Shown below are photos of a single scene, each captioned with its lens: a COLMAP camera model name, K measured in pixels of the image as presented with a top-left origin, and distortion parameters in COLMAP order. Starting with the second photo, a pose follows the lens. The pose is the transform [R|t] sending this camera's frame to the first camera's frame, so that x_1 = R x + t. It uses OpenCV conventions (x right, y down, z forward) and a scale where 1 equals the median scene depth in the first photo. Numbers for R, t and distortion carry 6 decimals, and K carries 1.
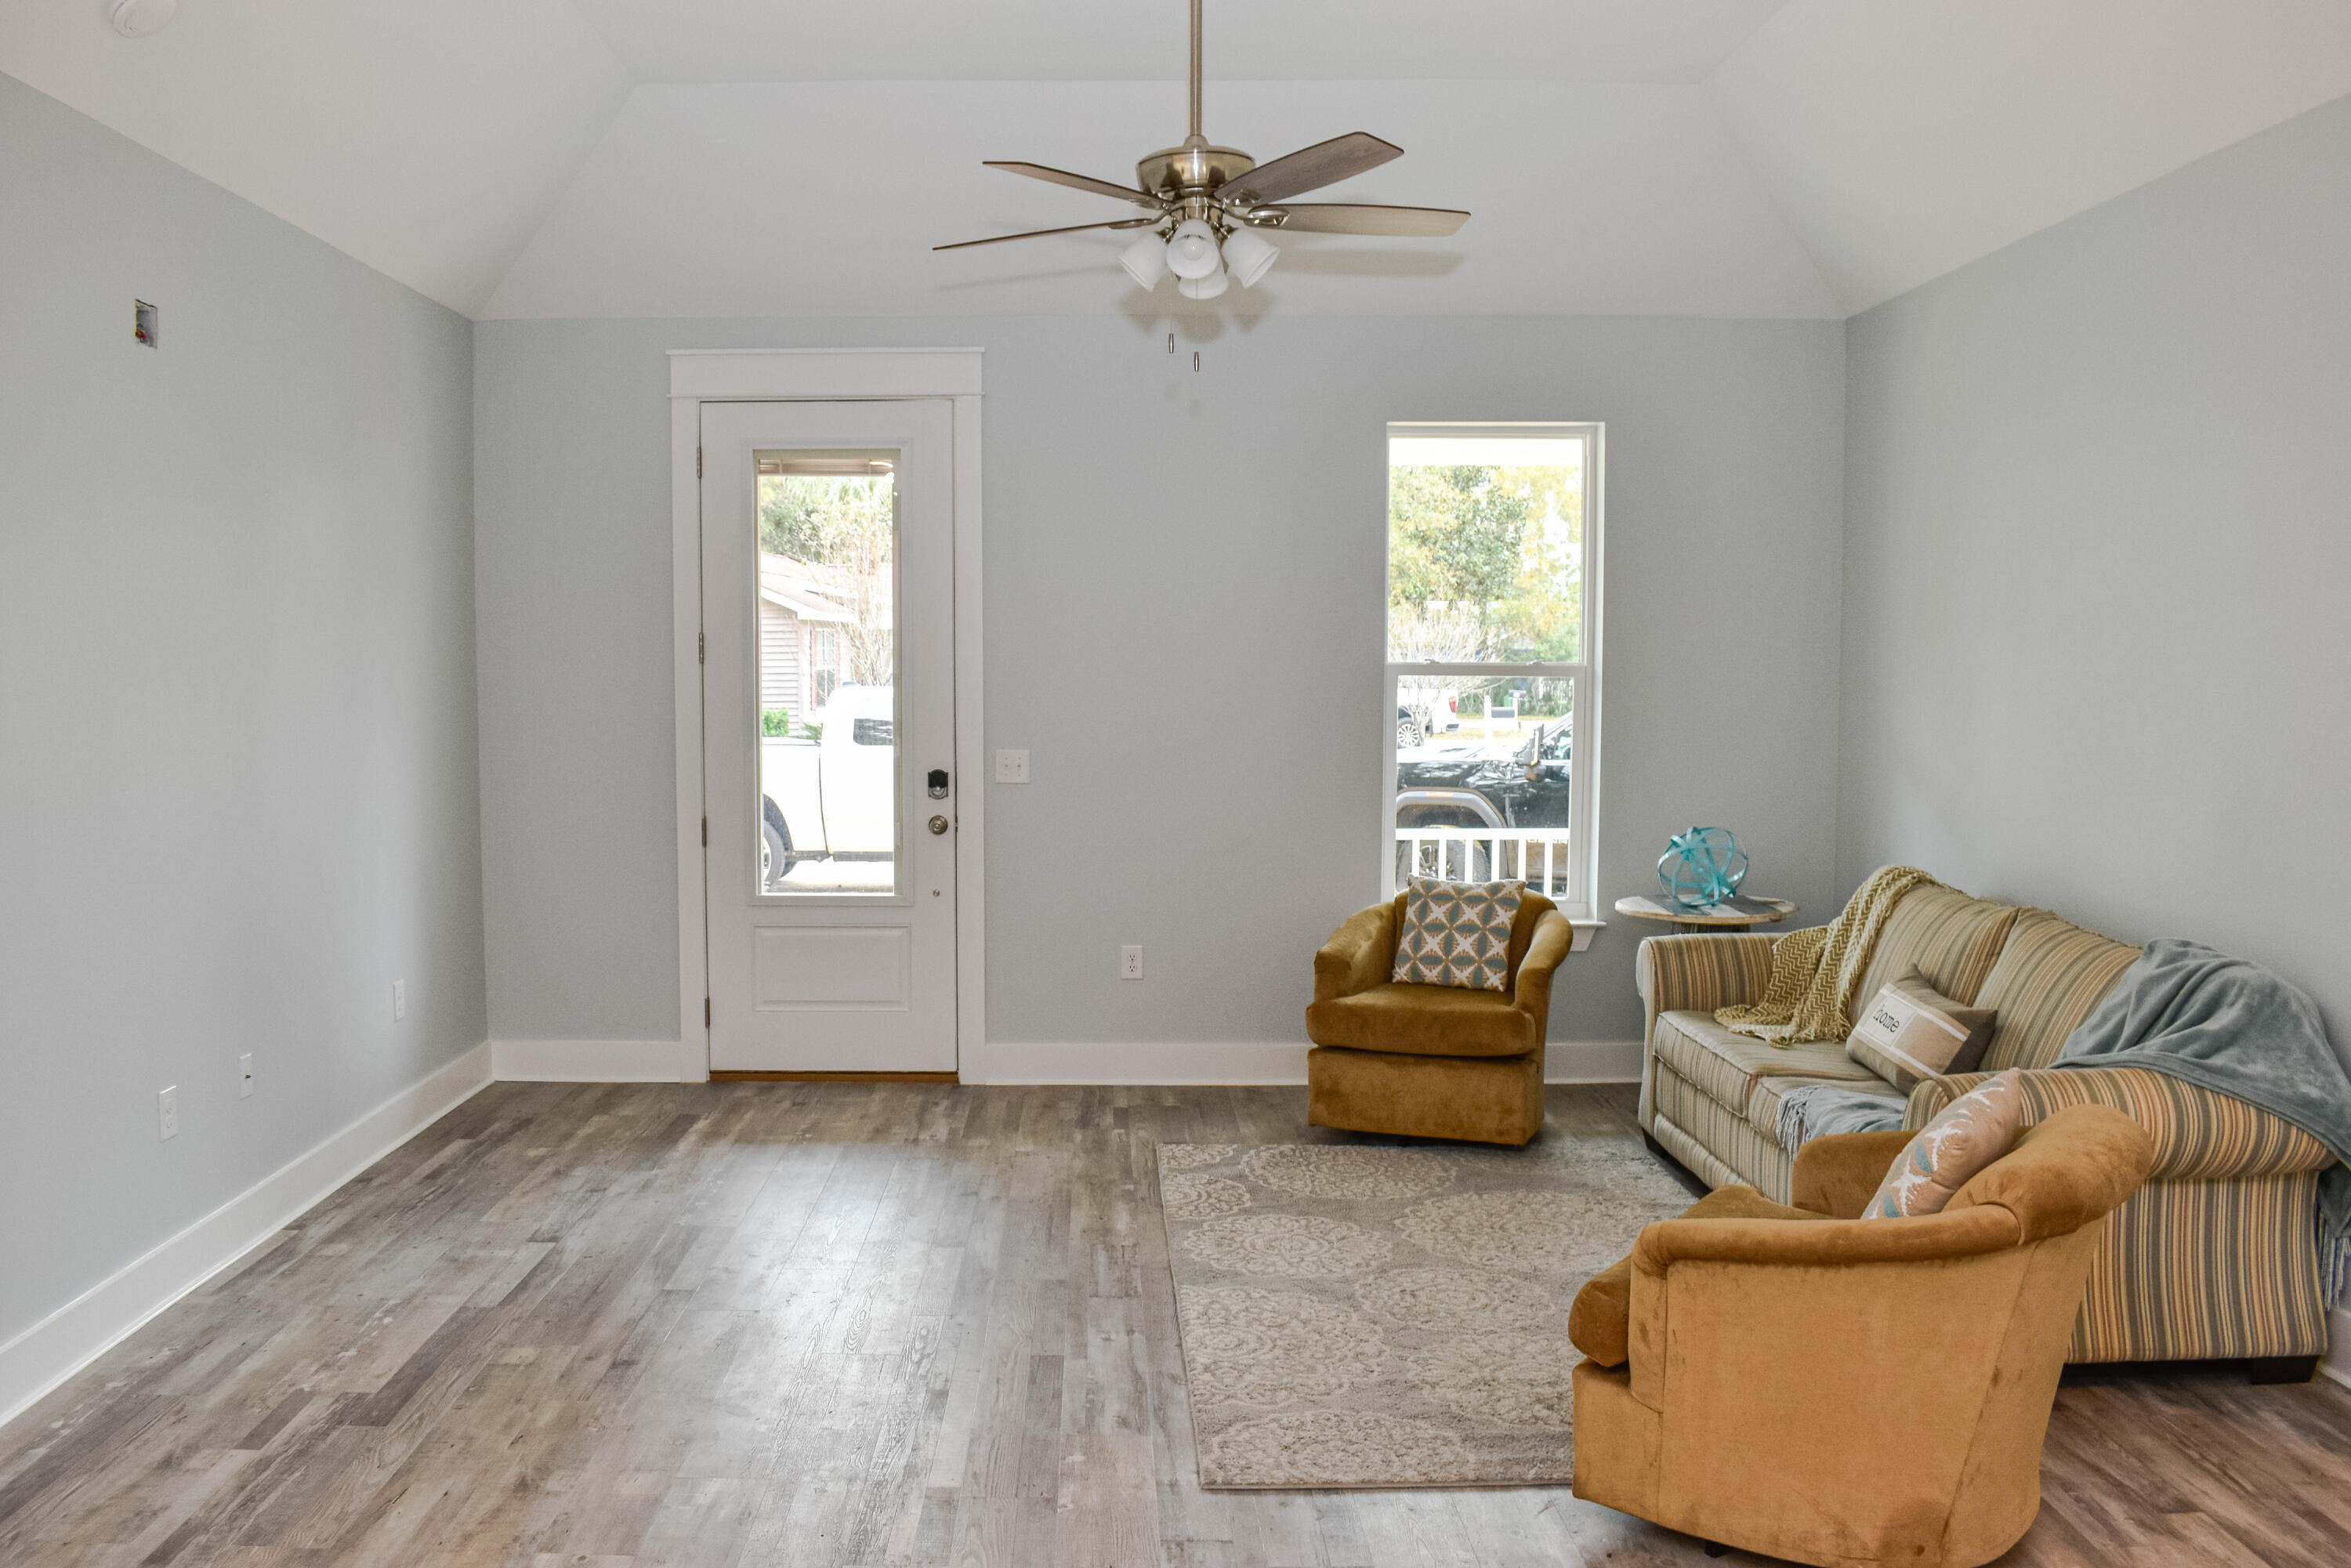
lens RADIAL K [[1902.6, 0, 1031.1], [0, 1902.6, 739.6], [0, 0, 1]] dist [-0.091444, 0.018972]
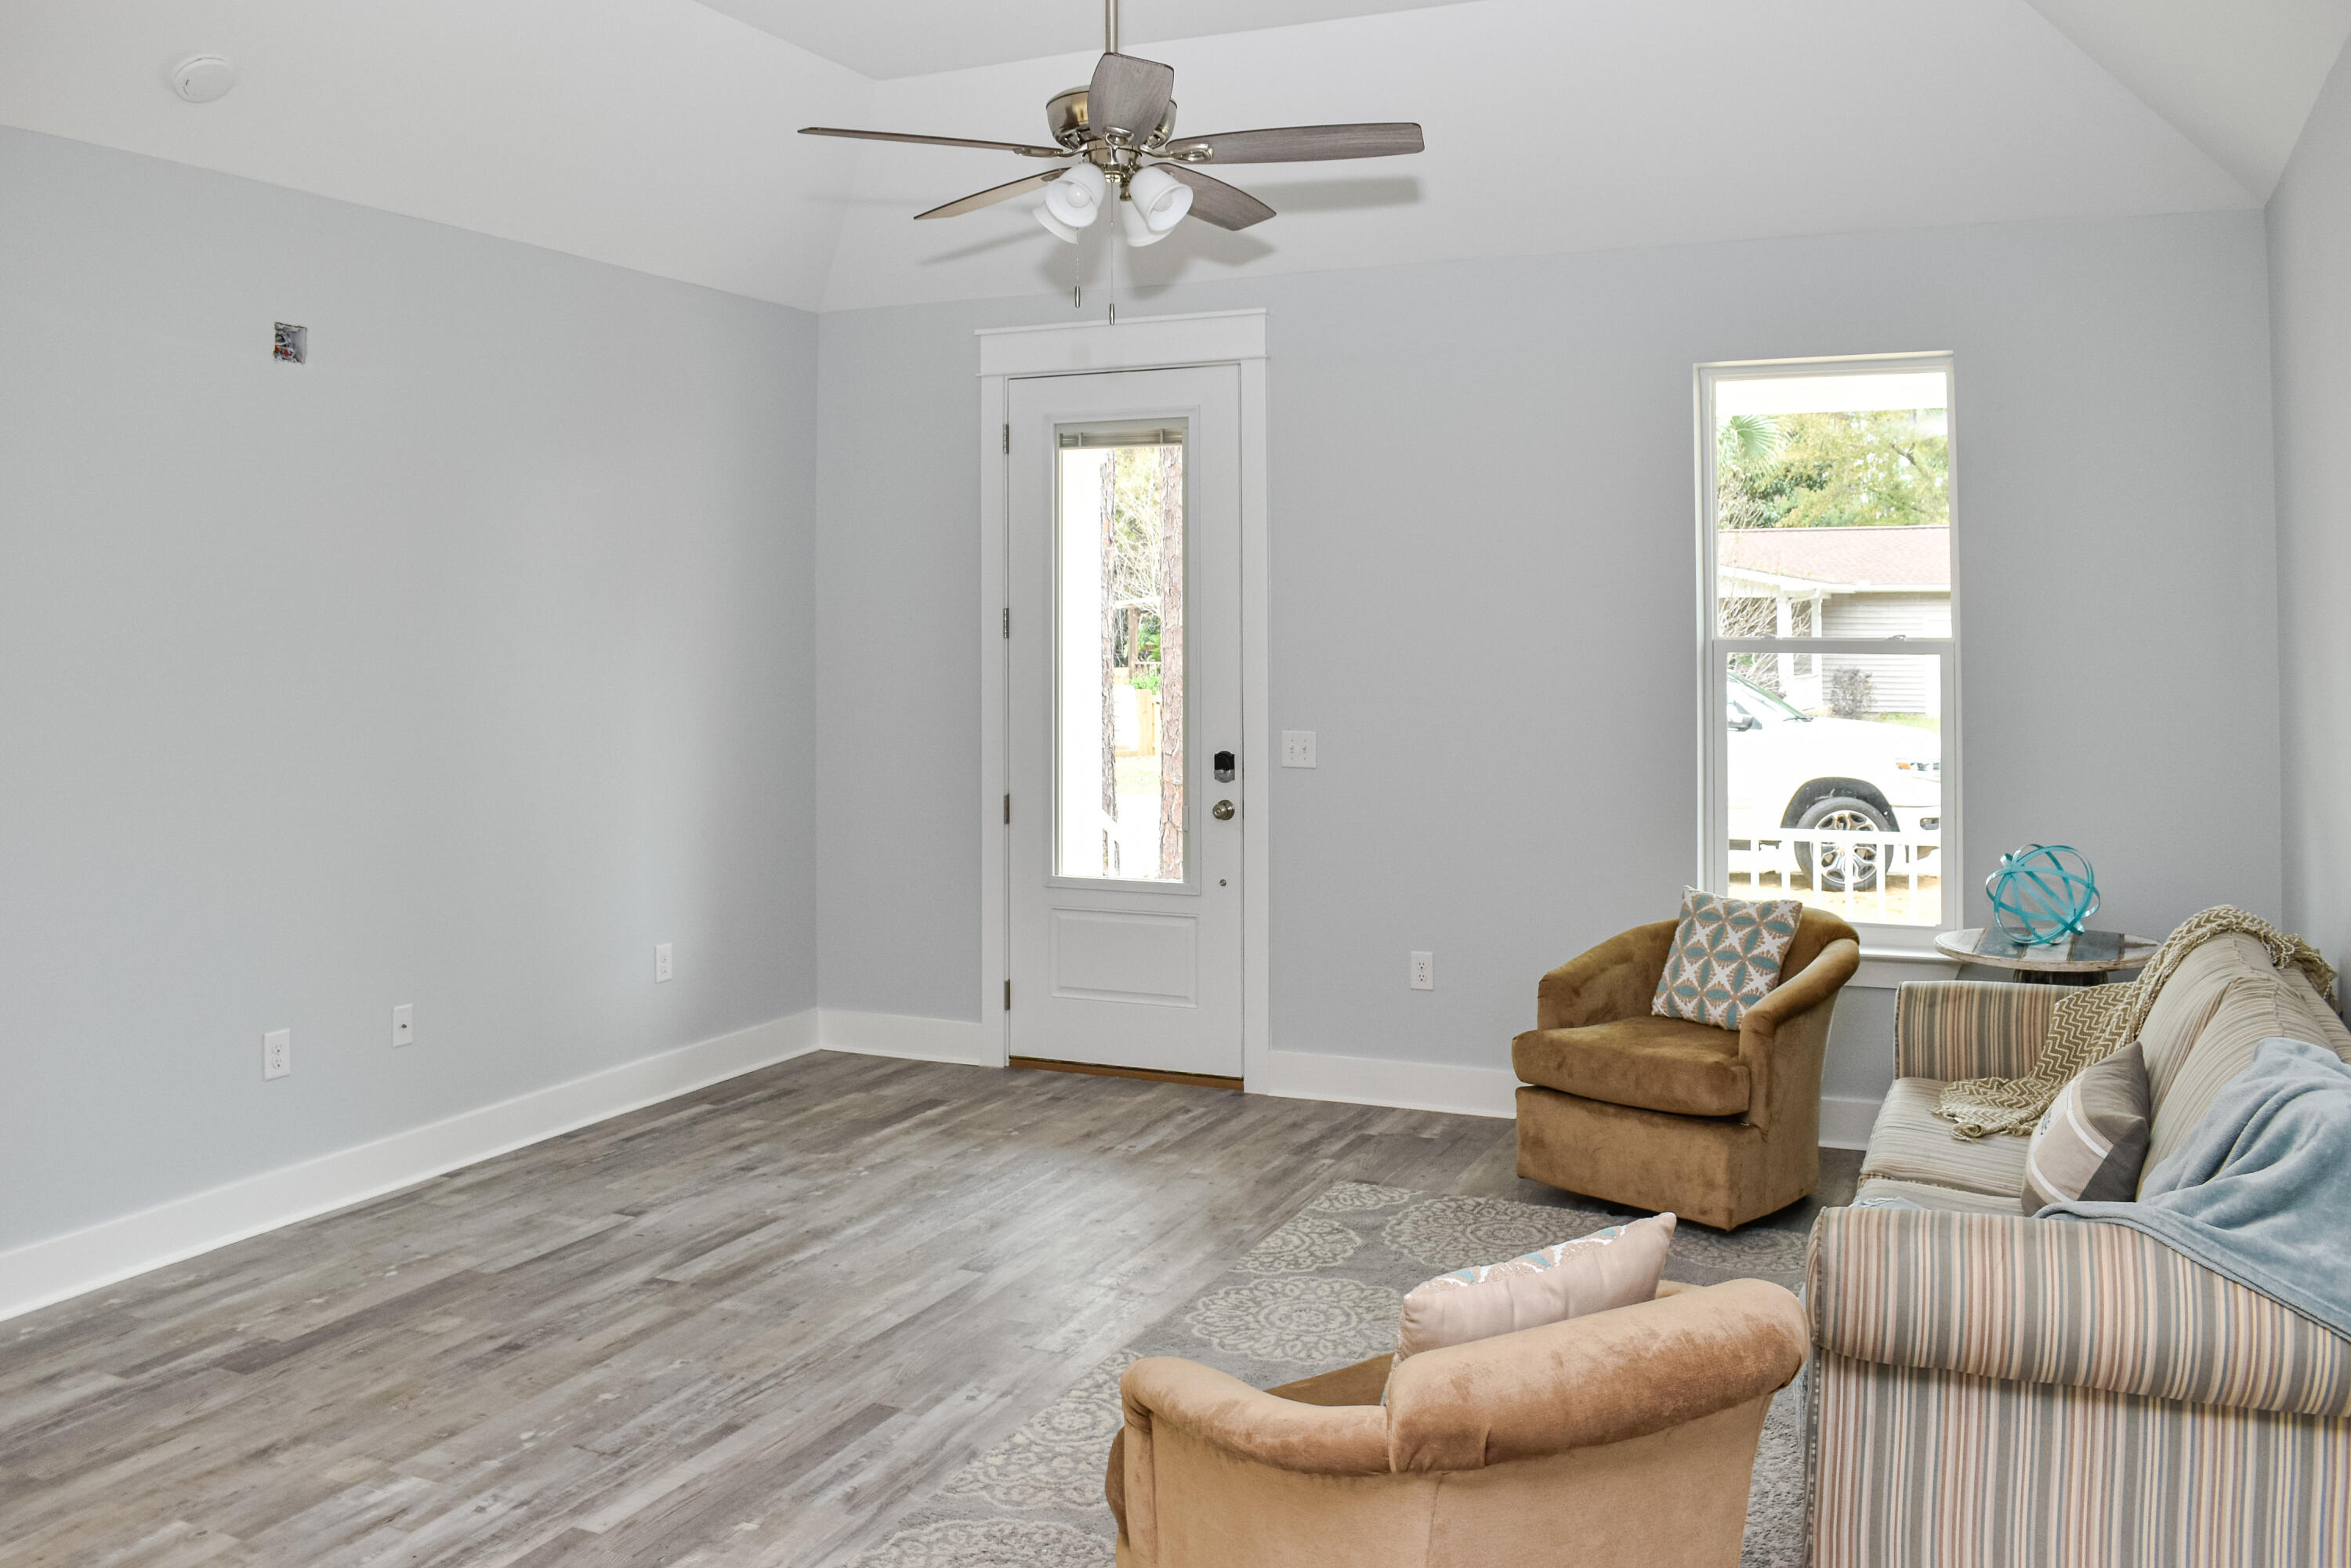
lens RADIAL K [[1902.6, 0, 1236.5], [0, 1902.6, 549.0], [0, 0, 1]] dist [-0.091444, 0.018972]
pose [[0.931374, -0.017317, -0.363652, 0.360473], [-0.012236, 0.996815, -0.078807, -0.013019], [0.363859, 0.077848, 0.928195, 0.138299]]
